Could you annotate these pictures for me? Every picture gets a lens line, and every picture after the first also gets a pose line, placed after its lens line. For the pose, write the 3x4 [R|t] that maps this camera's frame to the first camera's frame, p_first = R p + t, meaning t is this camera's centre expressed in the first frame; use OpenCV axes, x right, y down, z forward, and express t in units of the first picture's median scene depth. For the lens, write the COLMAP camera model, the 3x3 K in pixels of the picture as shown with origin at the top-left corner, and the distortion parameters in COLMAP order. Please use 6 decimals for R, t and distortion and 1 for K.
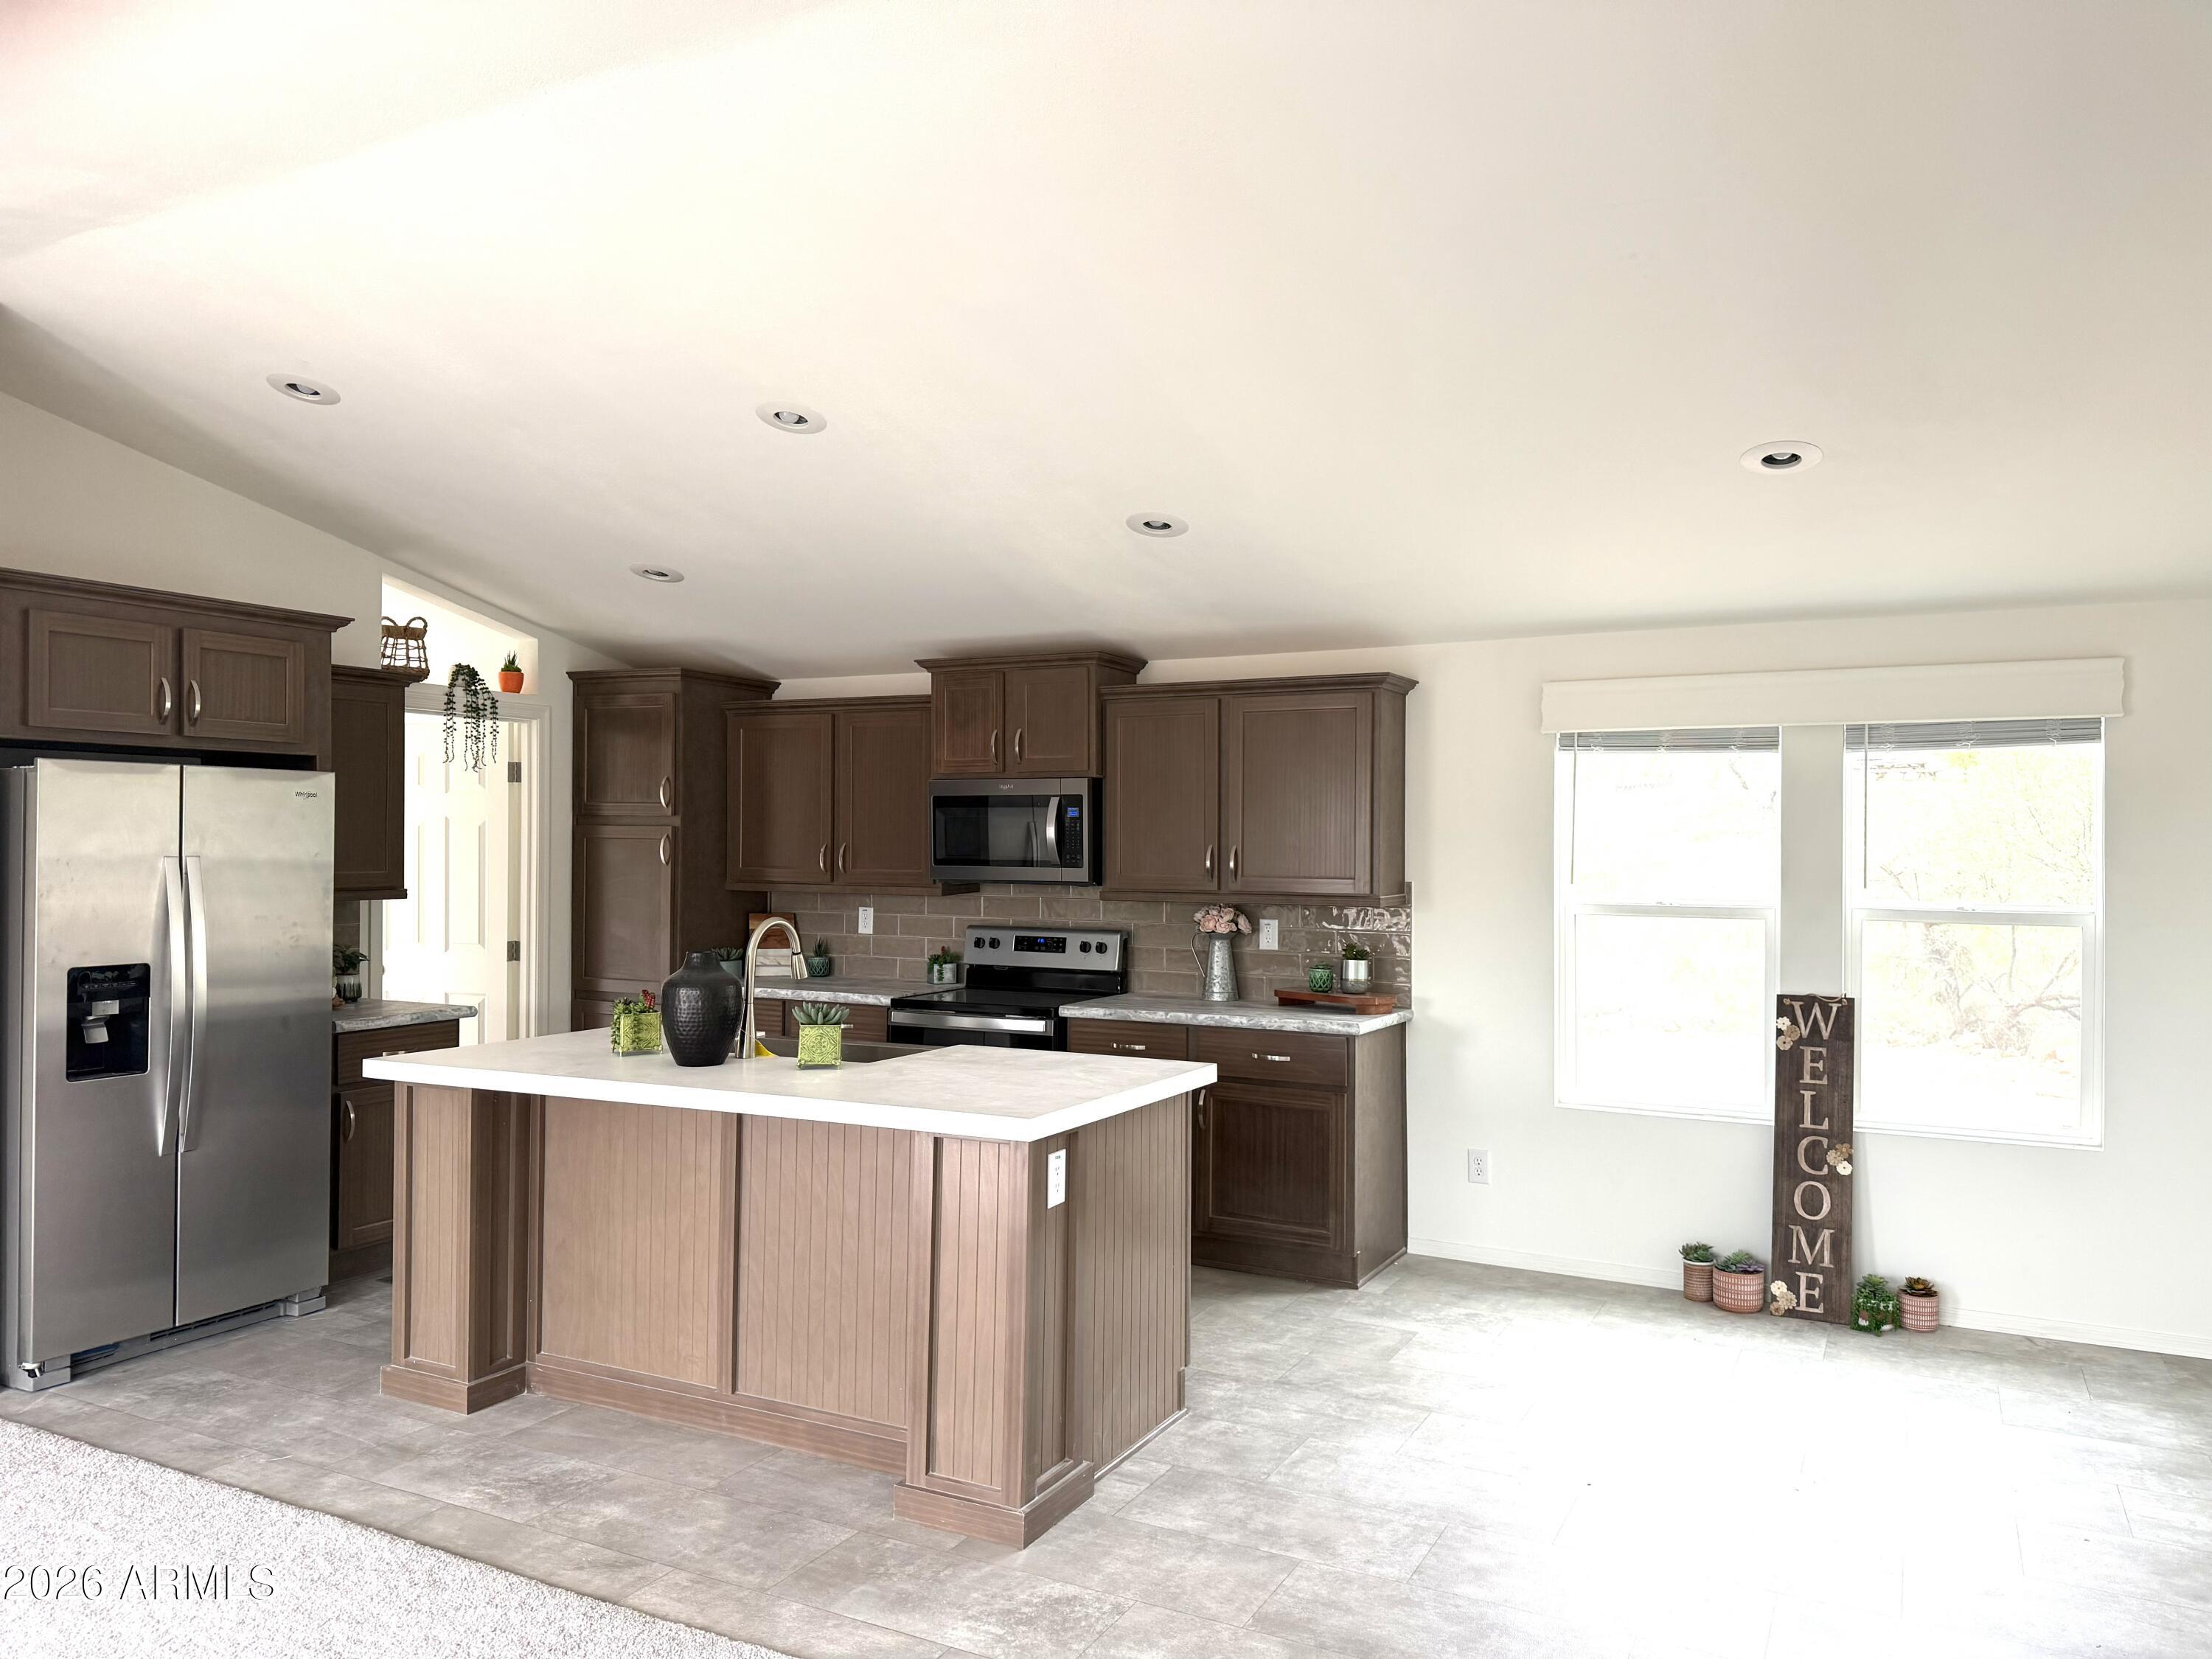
lens RADIAL K [[1547.9, 0, 1110.1], [0, 1547.9, 843.8], [0, 0, 1]] dist [0.100972, -0.145080]
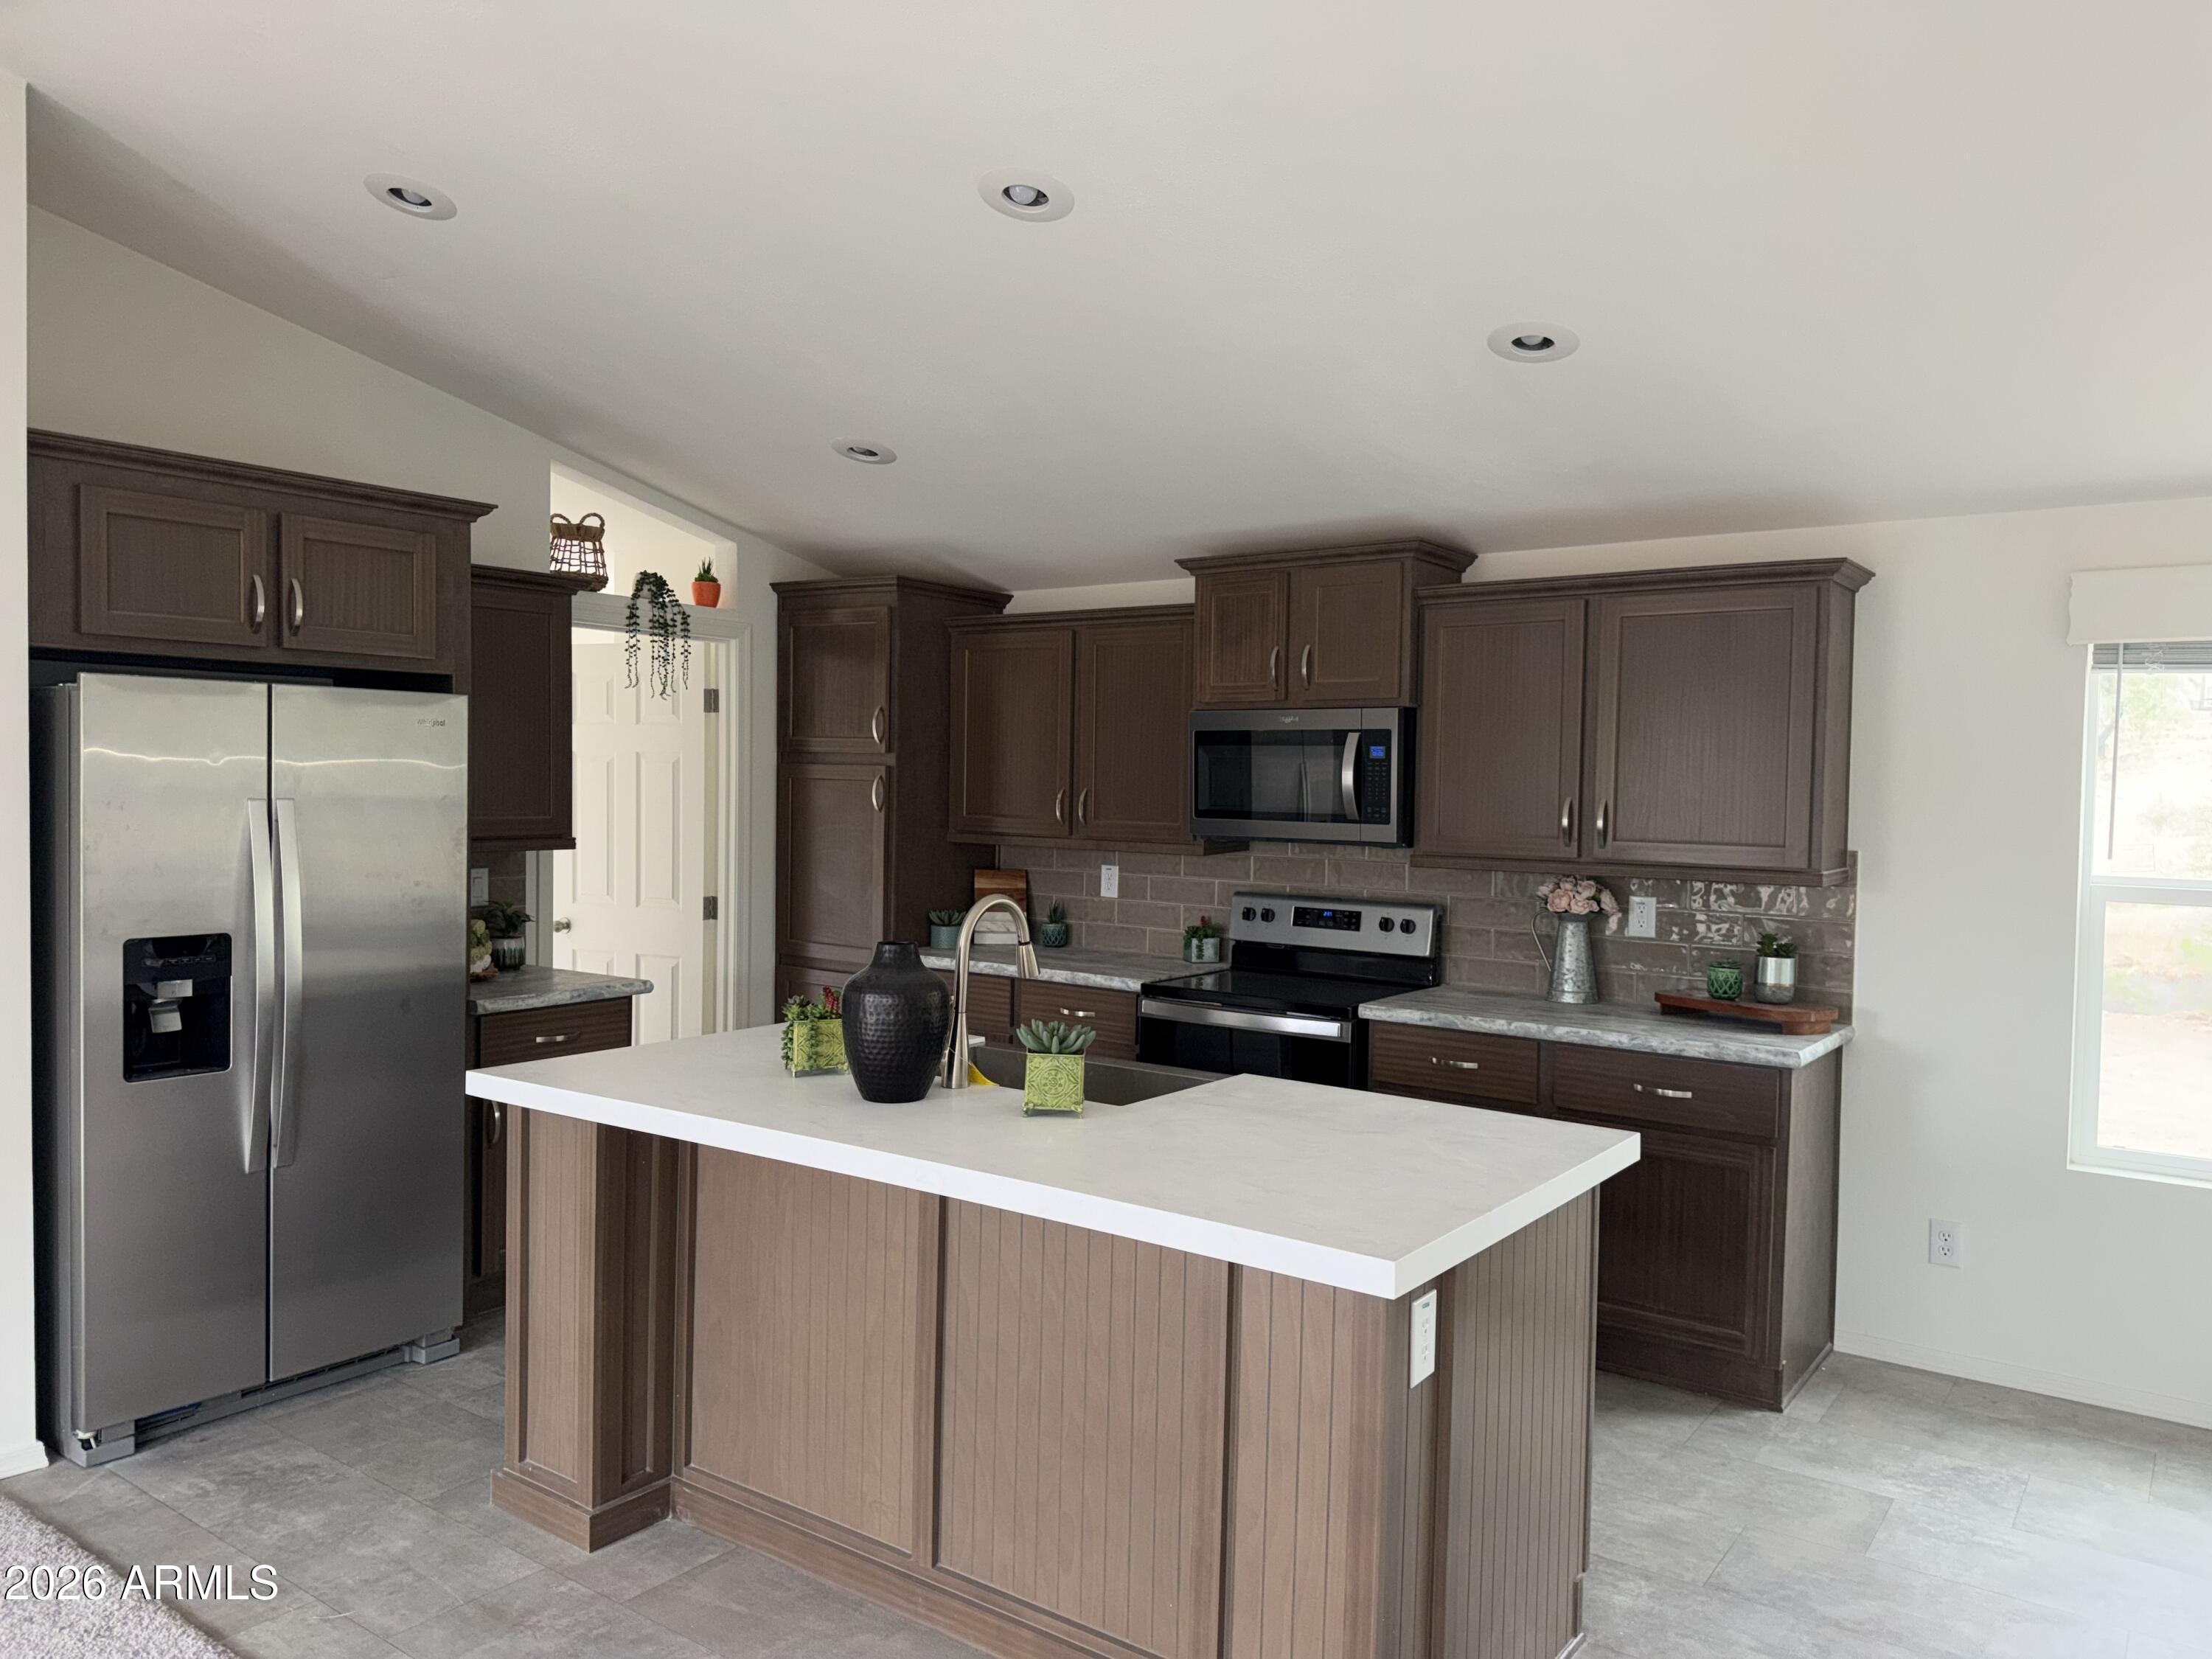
lens RADIAL K [[1544.7, 0, 1106.5], [0, 1544.7, 841.5], [0, 0, 1]] dist [0.122134, -0.198075]
pose [[0.988485, 0.016504, -0.150416, -0.047469], [-0.010814, 0.999197, 0.038572, -0.004961], [0.150932, -0.036502, 0.987870, 0.248991]]
